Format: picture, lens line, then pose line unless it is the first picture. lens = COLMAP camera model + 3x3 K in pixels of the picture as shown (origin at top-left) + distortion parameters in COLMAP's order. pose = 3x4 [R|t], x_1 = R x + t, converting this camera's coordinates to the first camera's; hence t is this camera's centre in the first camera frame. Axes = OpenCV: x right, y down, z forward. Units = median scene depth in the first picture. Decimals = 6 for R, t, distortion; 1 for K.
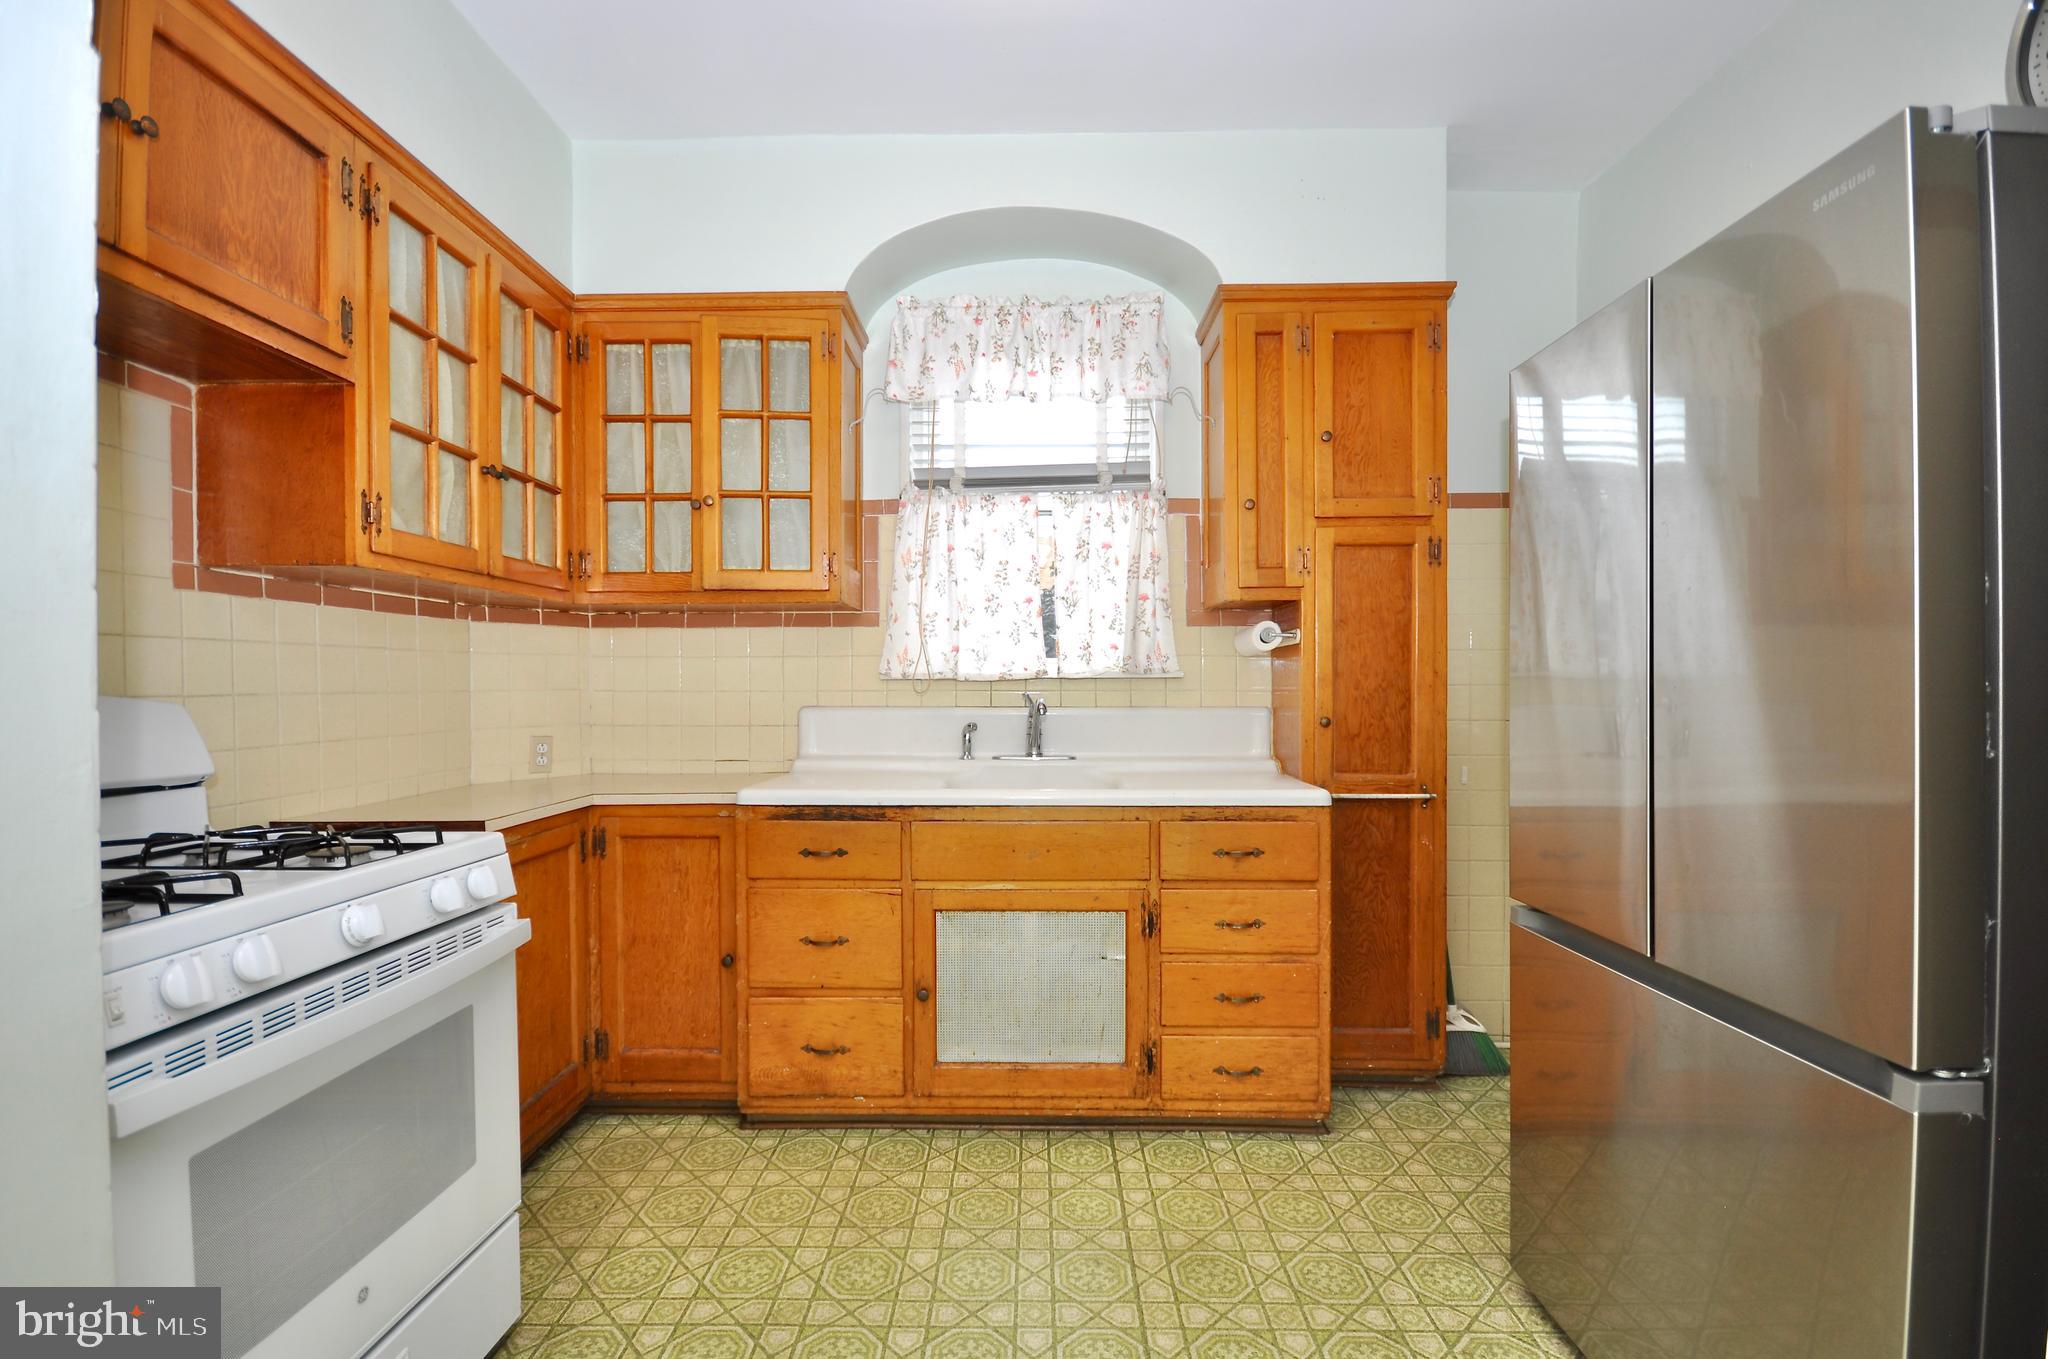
lens RADIAL K [[897.9, 0, 1001.1], [0, 897.9, 693.3], [0, 0, 1]] dist [0.001337, -0.000209]
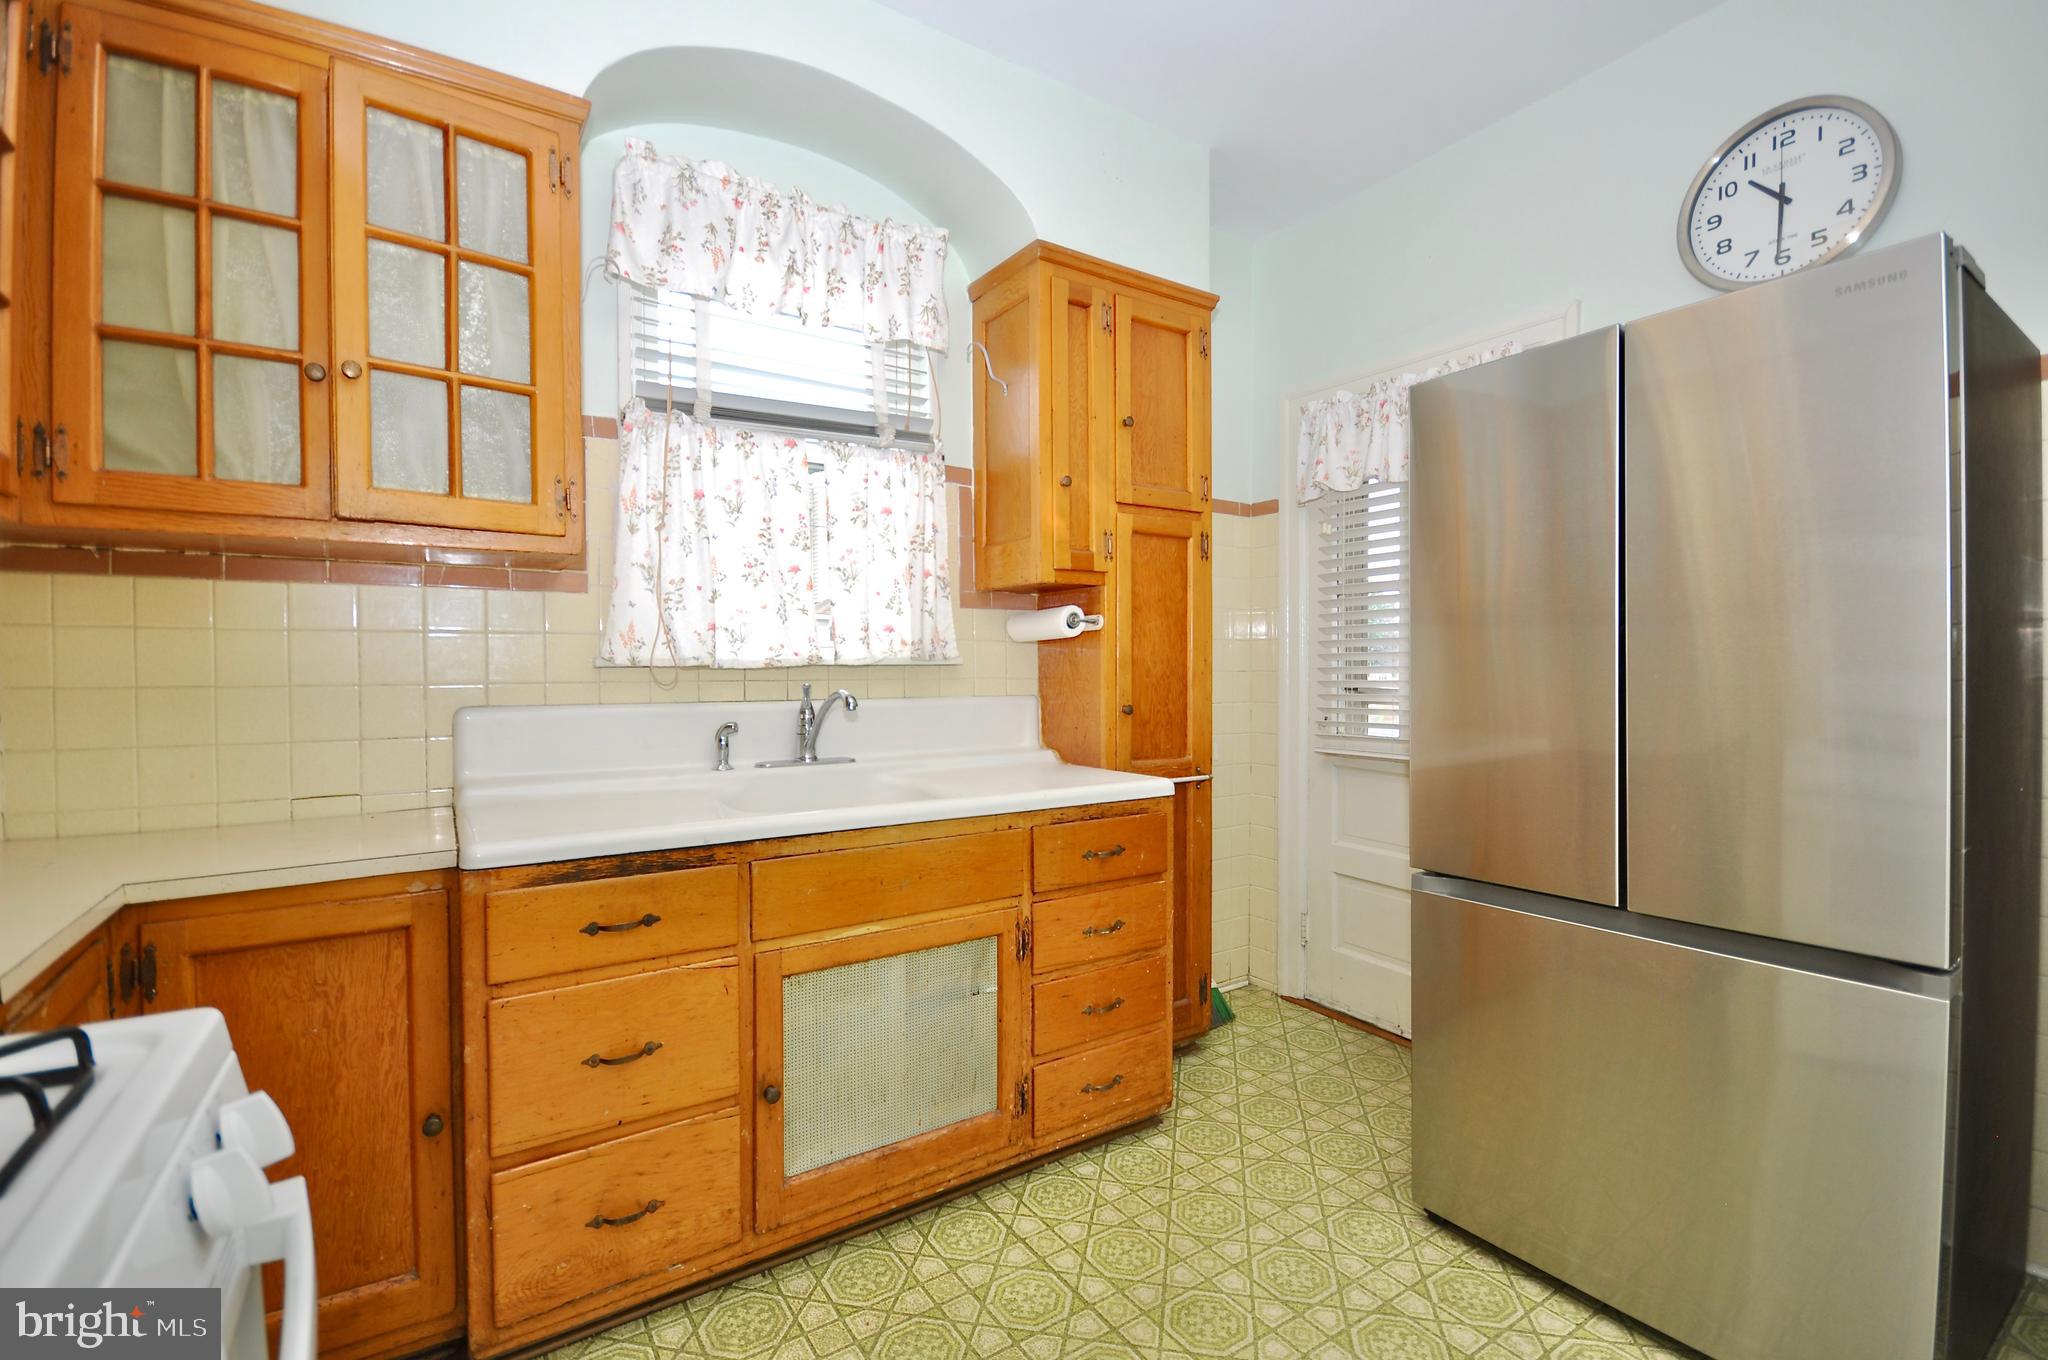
lens RADIAL K [[897.9, 0, 1012.7], [0, 897.9, 683.3], [0, 0, 1]] dist [0.001337, -0.000209]
pose [[0.822082, -0.011186, 0.569259, -0.321092], [0.006557, 0.999927, 0.010179, -0.008789], [-0.569331, -0.004635, 0.822095, 0.264158]]
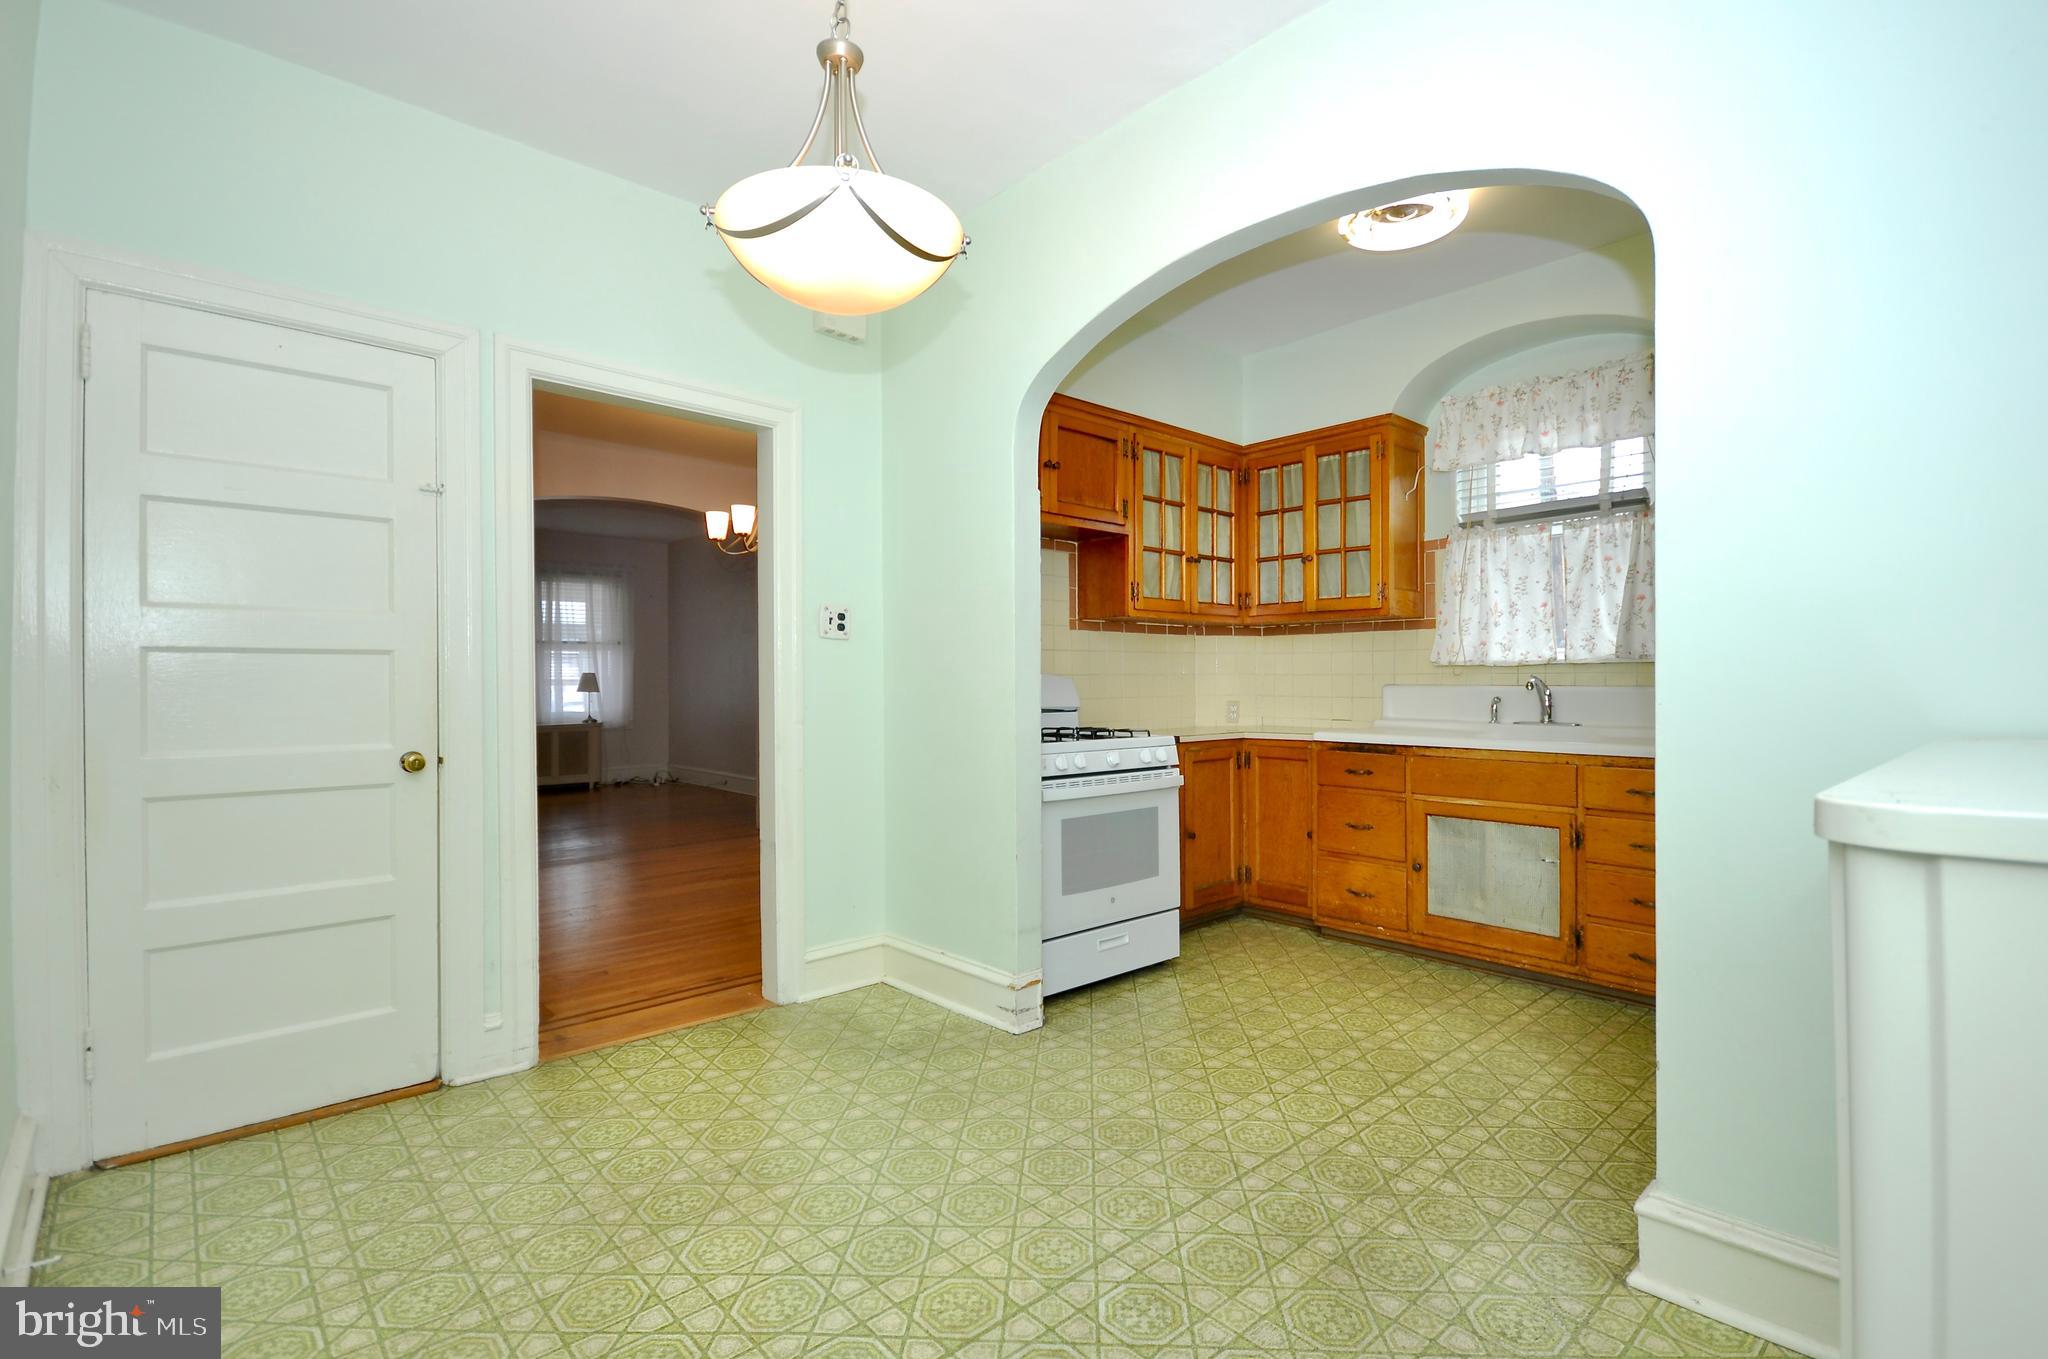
lens RADIAL K [[897.9, 0, 1078.7], [0, 897.9, 680.4], [0, 0, 1]] dist [0.001337, -0.000209]
pose [[0.718036, 0.000599, -0.696006, 0.542119], [-0.005213, 0.999976, -0.004517, 0.020470], [0.695986, 0.006872, 0.718022, -0.498013]]
